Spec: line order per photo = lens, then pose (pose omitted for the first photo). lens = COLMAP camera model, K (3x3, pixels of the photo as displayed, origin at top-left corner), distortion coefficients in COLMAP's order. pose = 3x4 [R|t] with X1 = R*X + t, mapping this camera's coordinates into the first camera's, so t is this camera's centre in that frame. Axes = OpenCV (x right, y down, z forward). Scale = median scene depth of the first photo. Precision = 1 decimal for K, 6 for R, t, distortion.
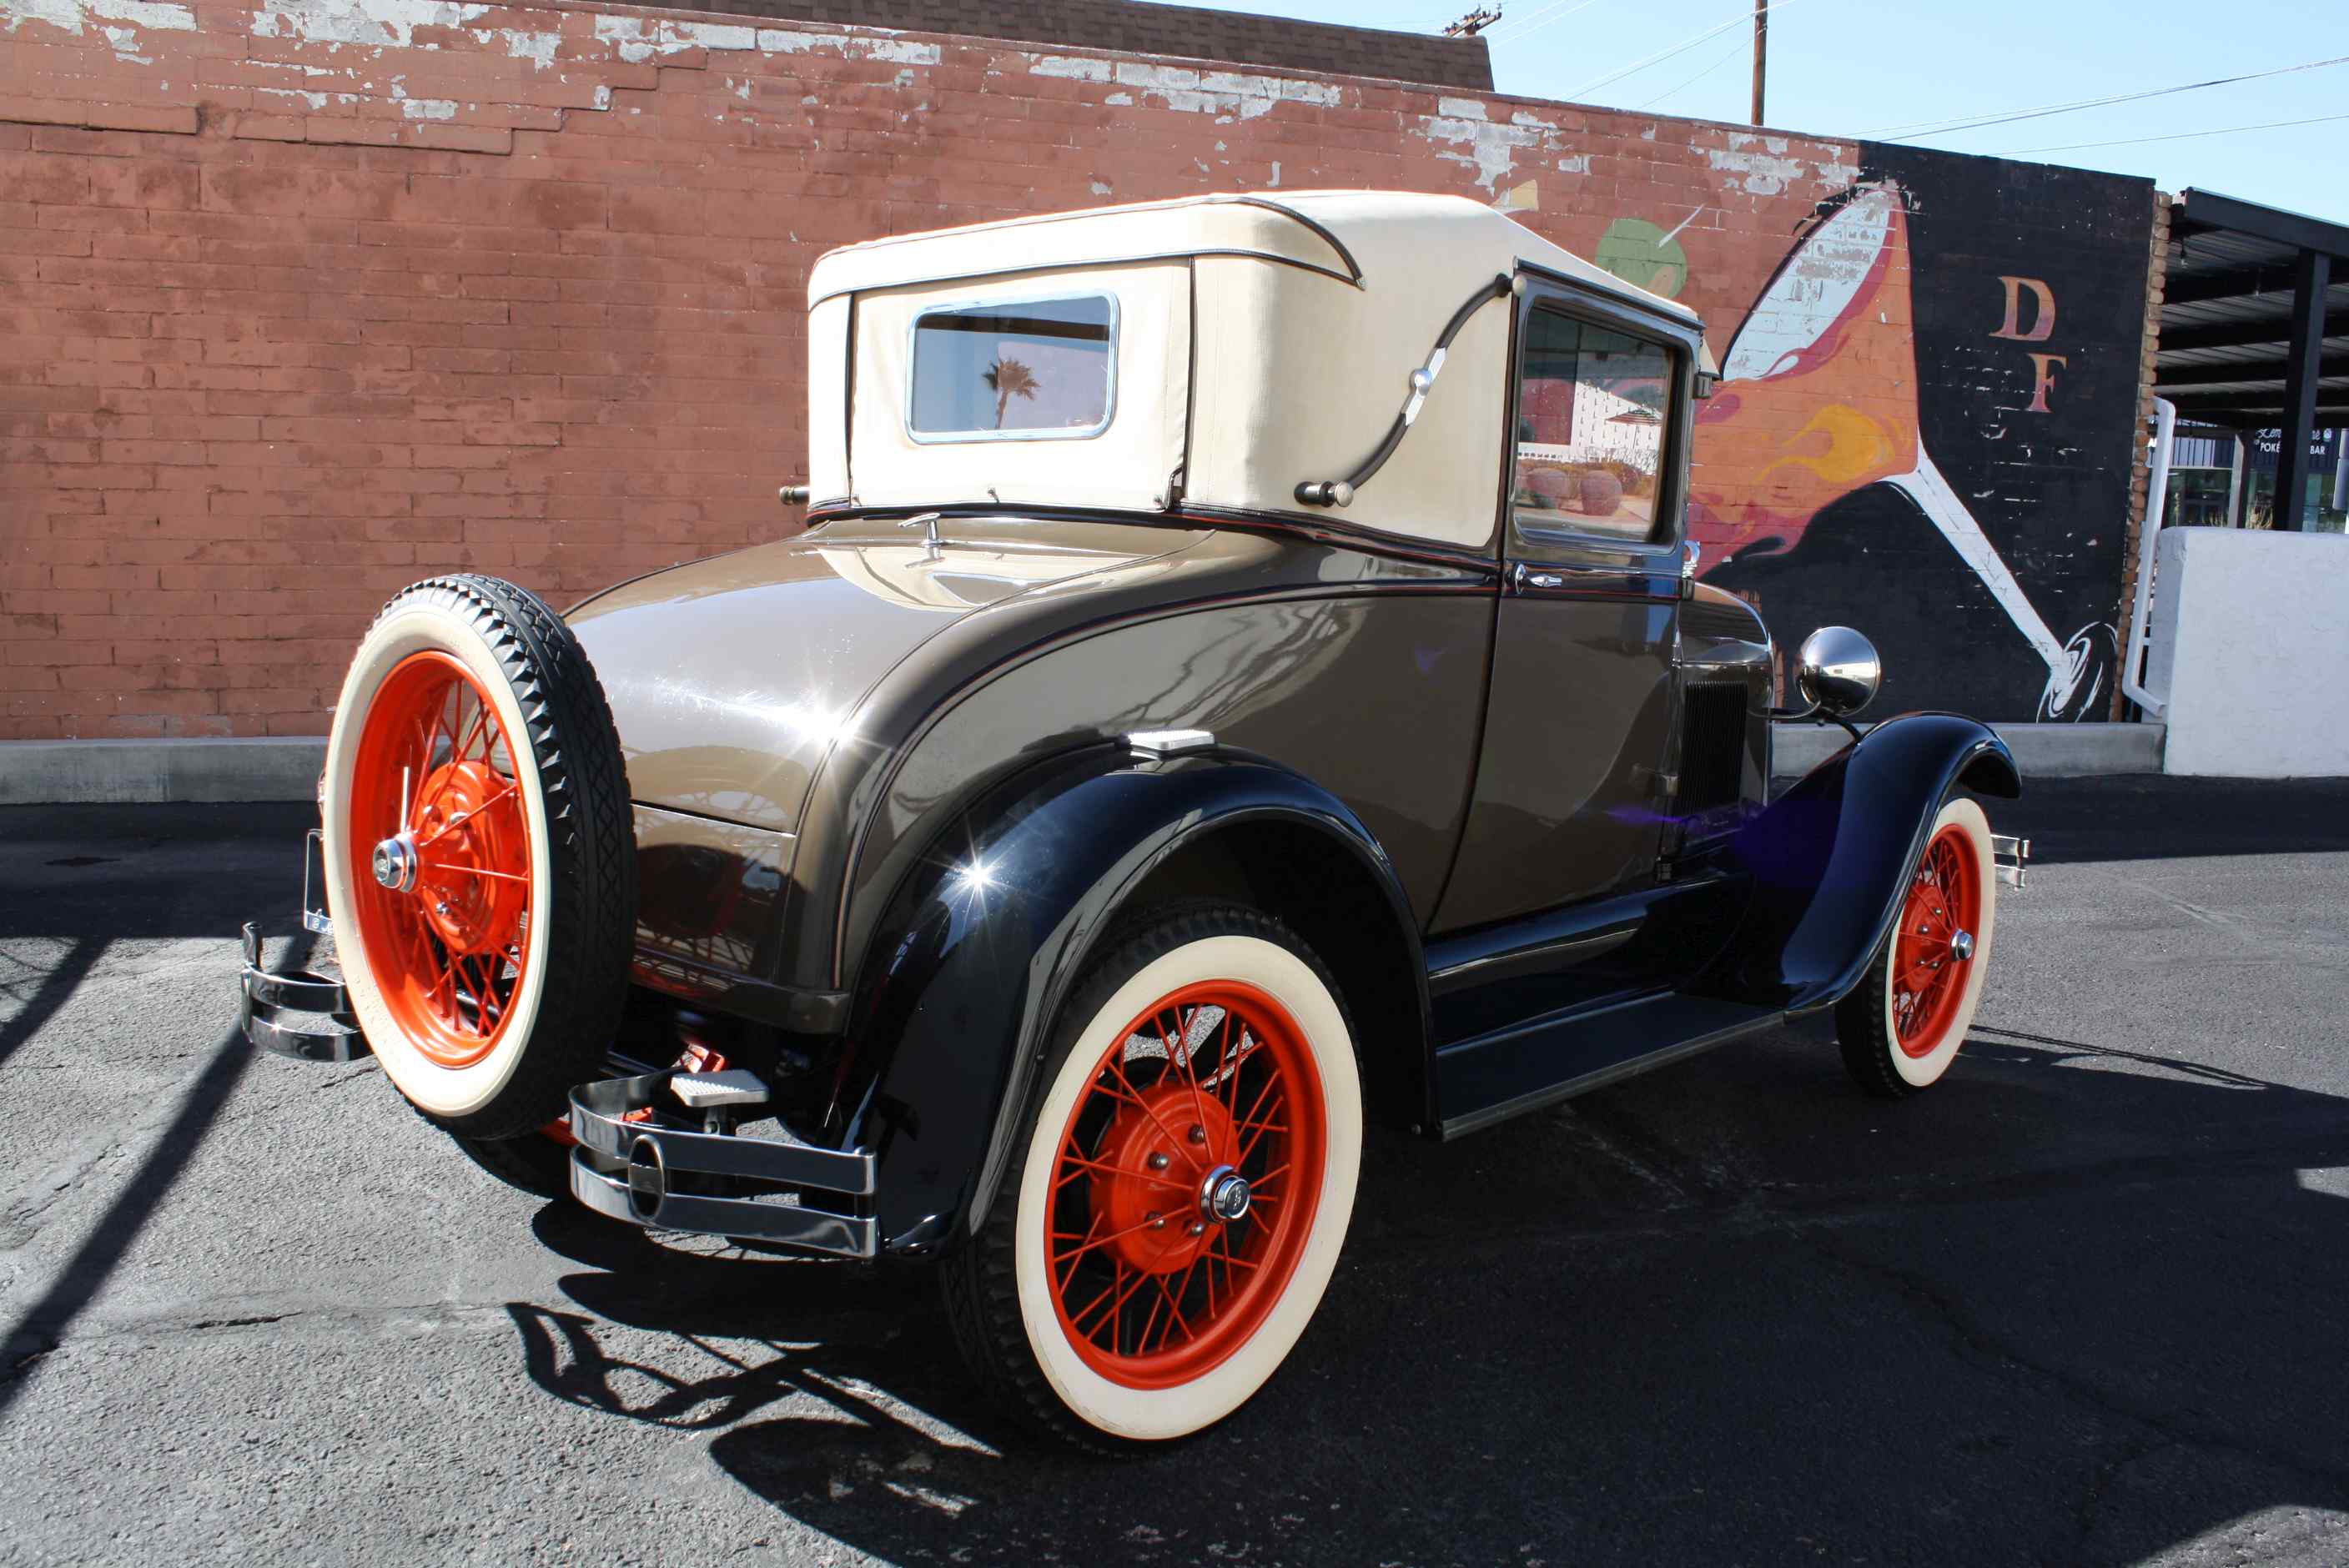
lens RADIAL K [[1996.9, 0, 1187.8], [0, 1996.9, 787.9], [0, 0, 1]] dist [-0.168017, 0.150997]
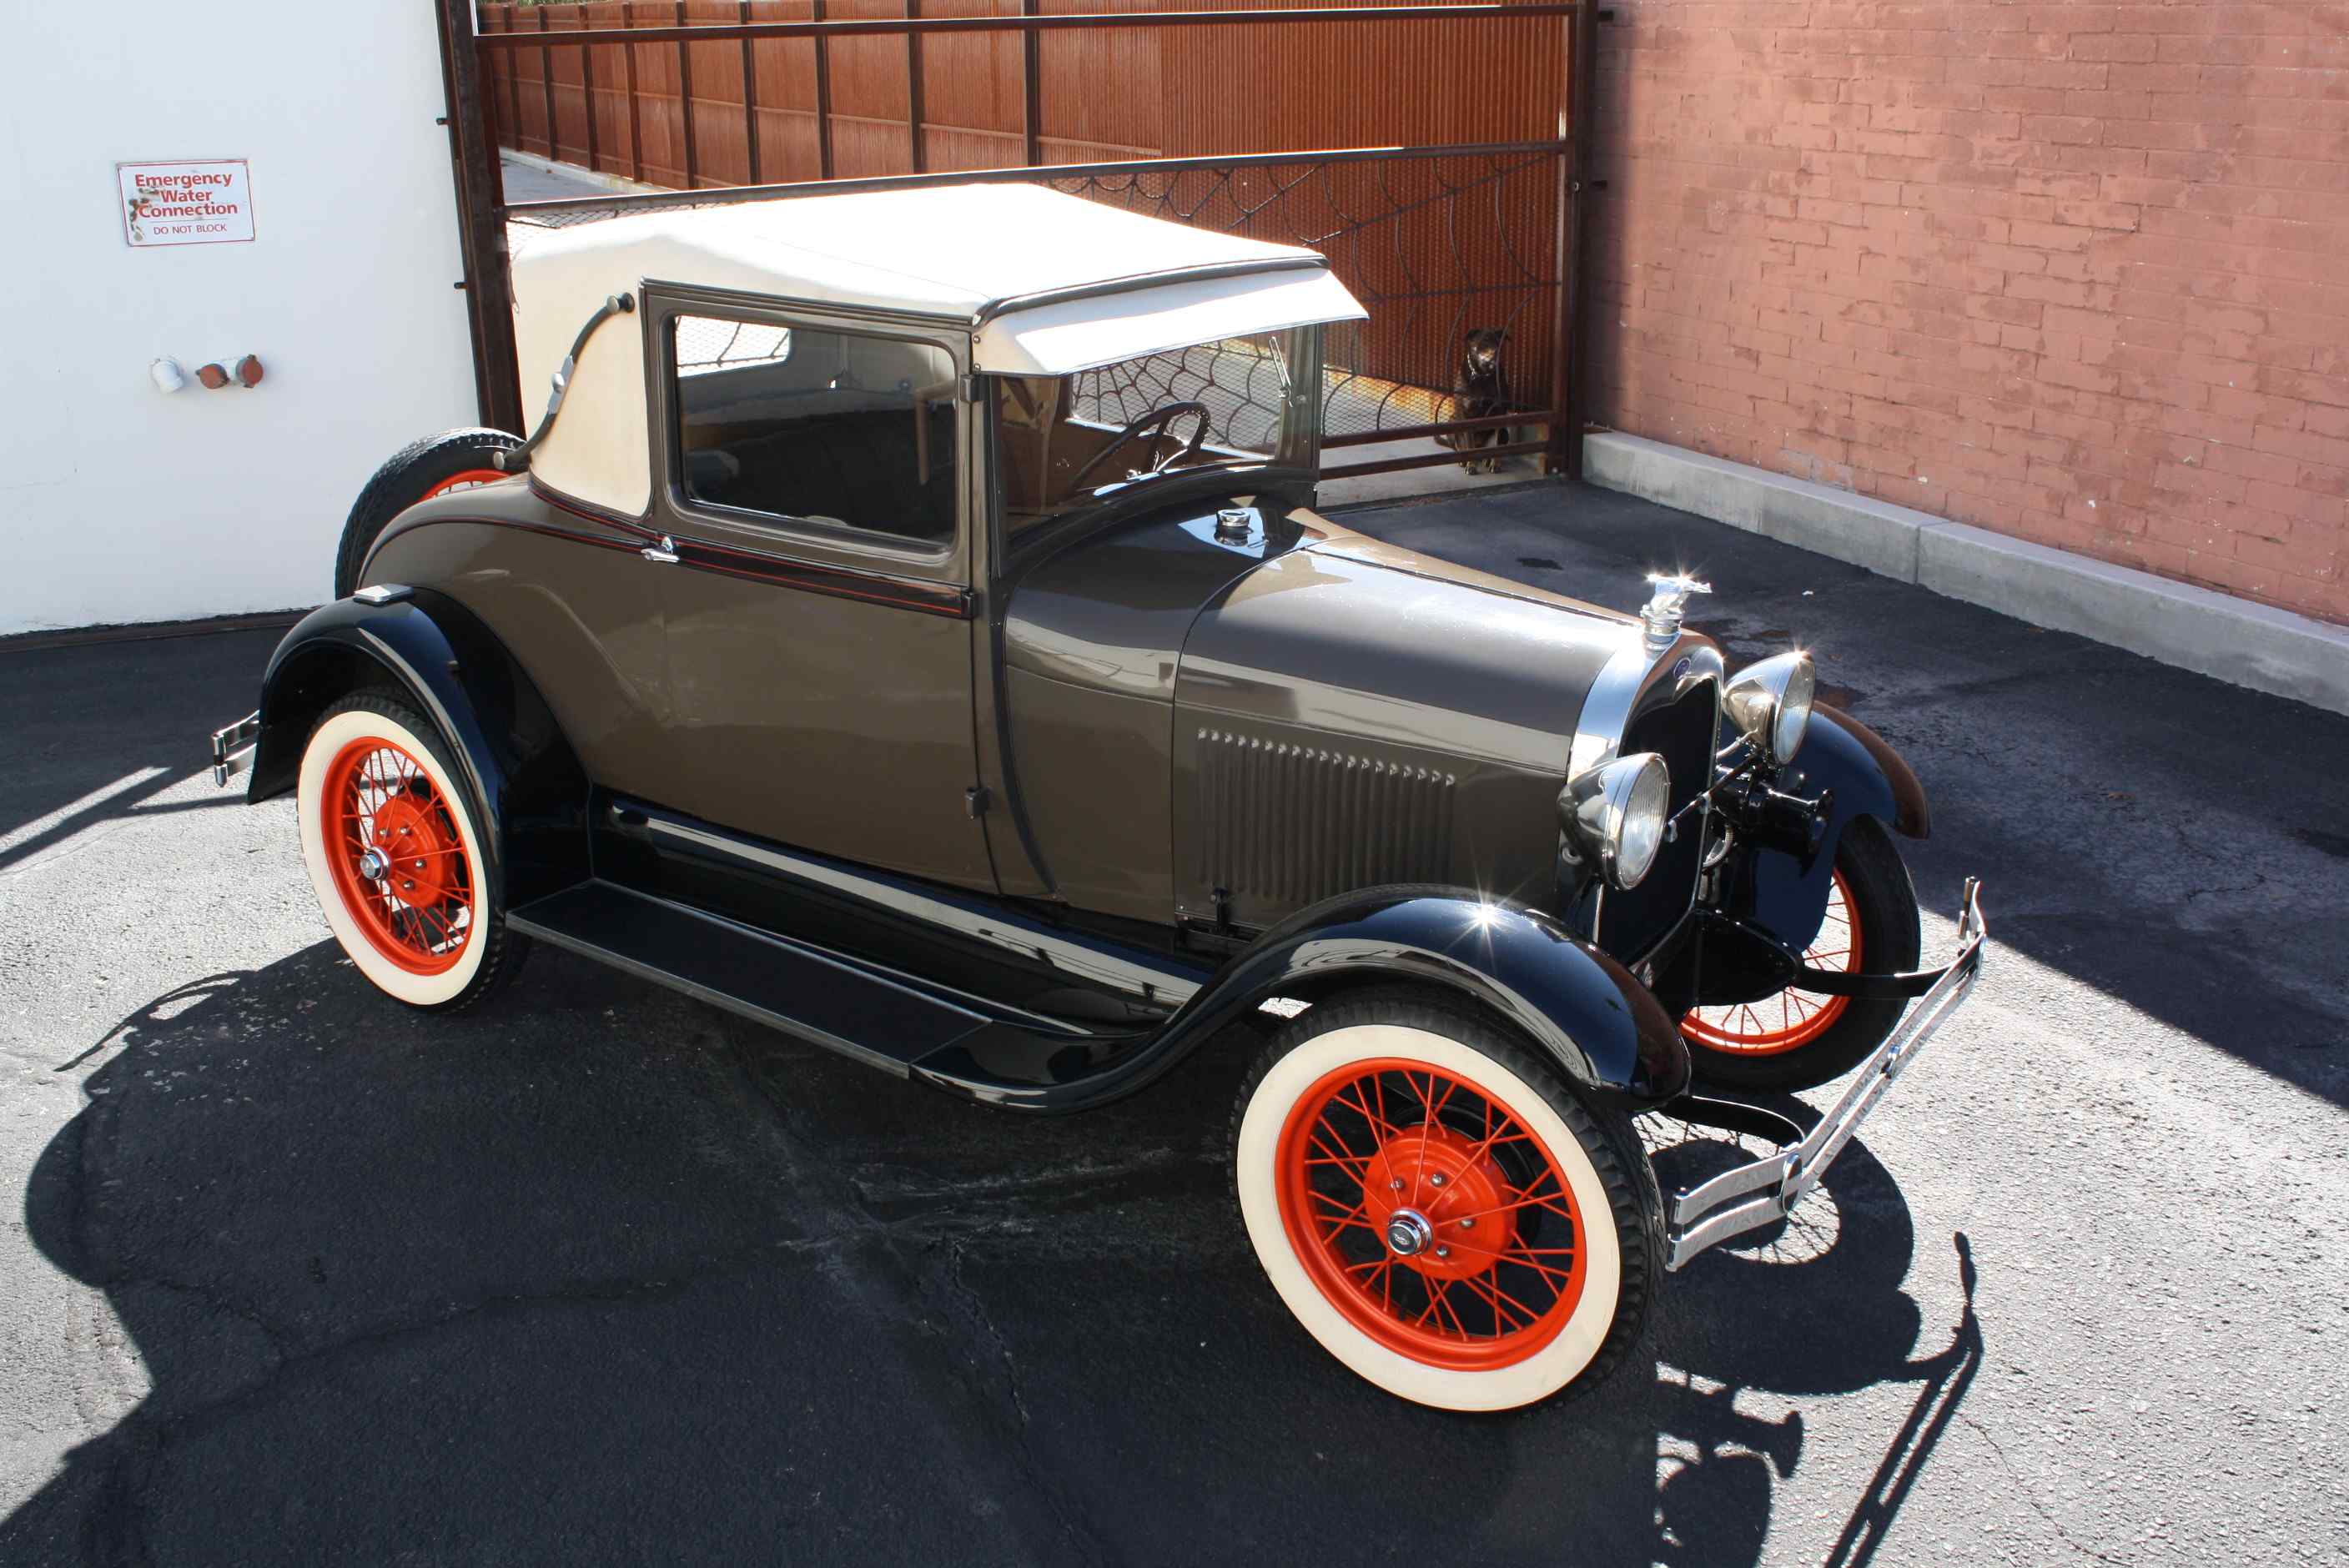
lens RADIAL K [[2163.5, 0, 1214.3], [0, 2163.5, 775.8], [0, 0, 1]] dist [-0.144531, 0.146177]
pose [[0.167029, 0.299594, -0.939332, 0.571676], [-0.139822, 0.950284, 0.278225, -0.148698], [0.975987, 0.084868, 0.200615, 0.432730]]
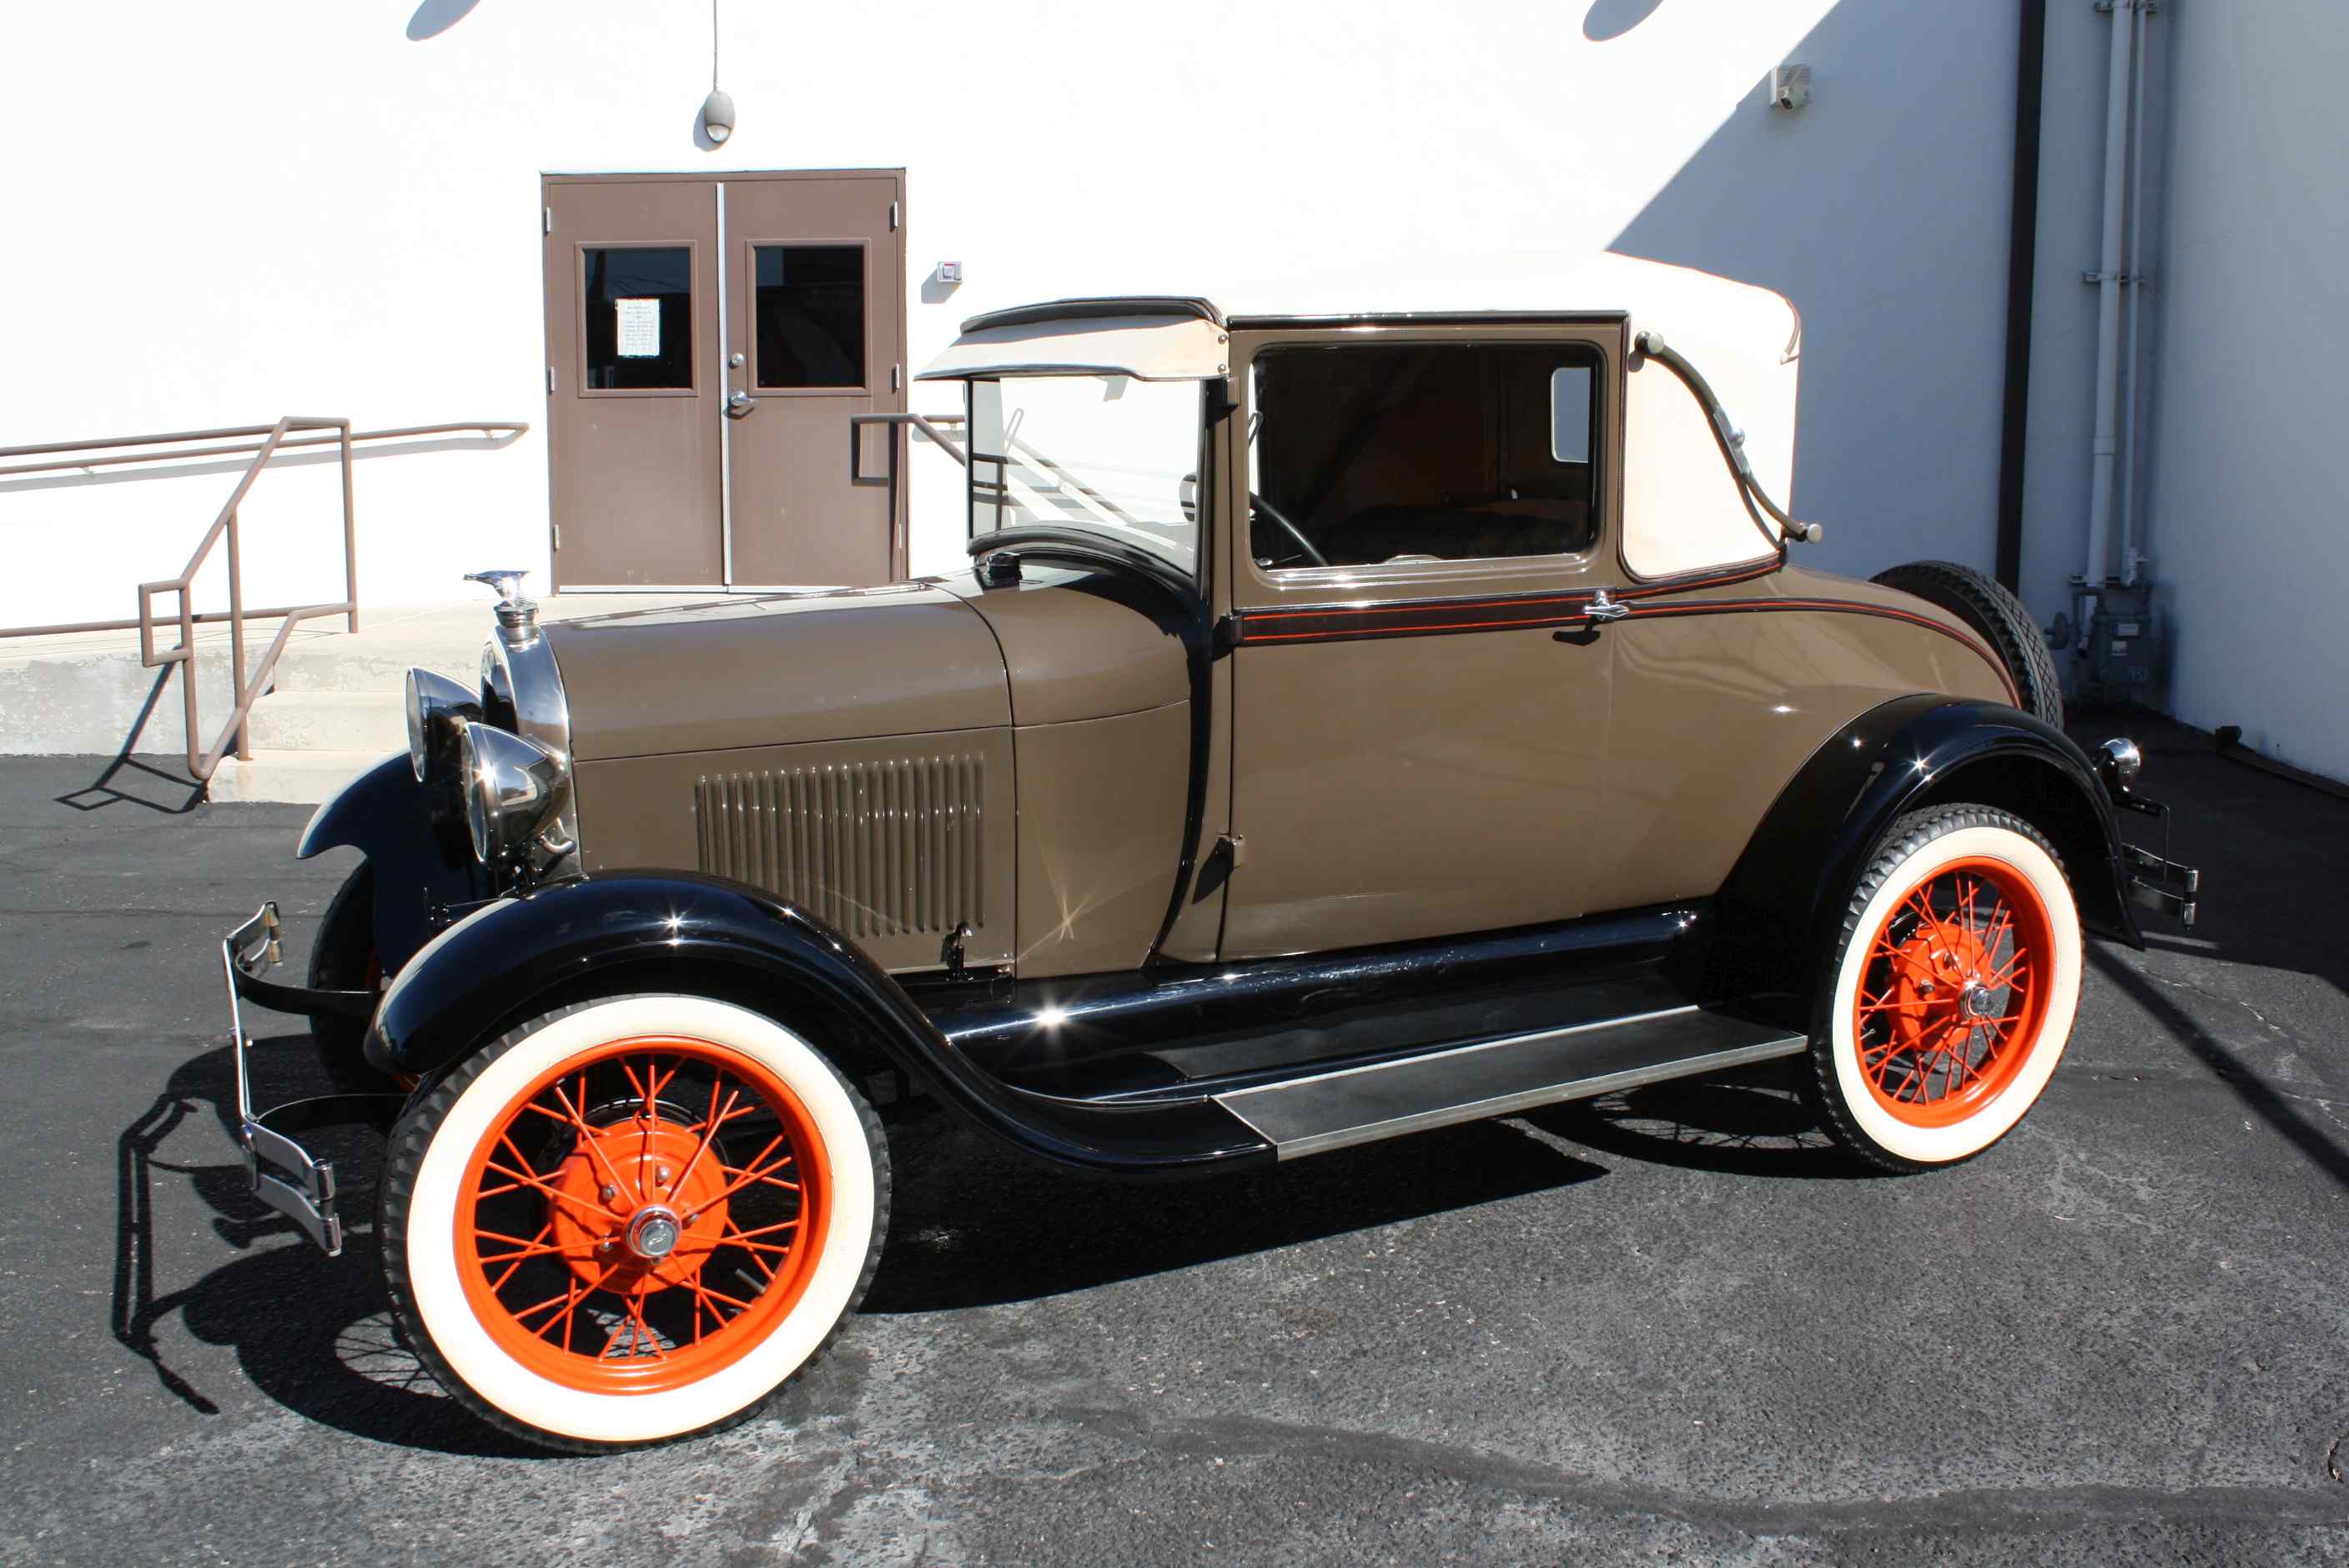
lens RADIAL K [[2146.2, 0, 1174.5], [0, 2146.2, 784.0], [0, 0, 1]] dist [-0.163493, 0.173981]
pose [[-0.931921, -0.088711, 0.351643, -0.134295], [0.024688, 0.951853, 0.305559, -0.163782], [-0.361819, 0.293439, -0.884862, 0.961744]]
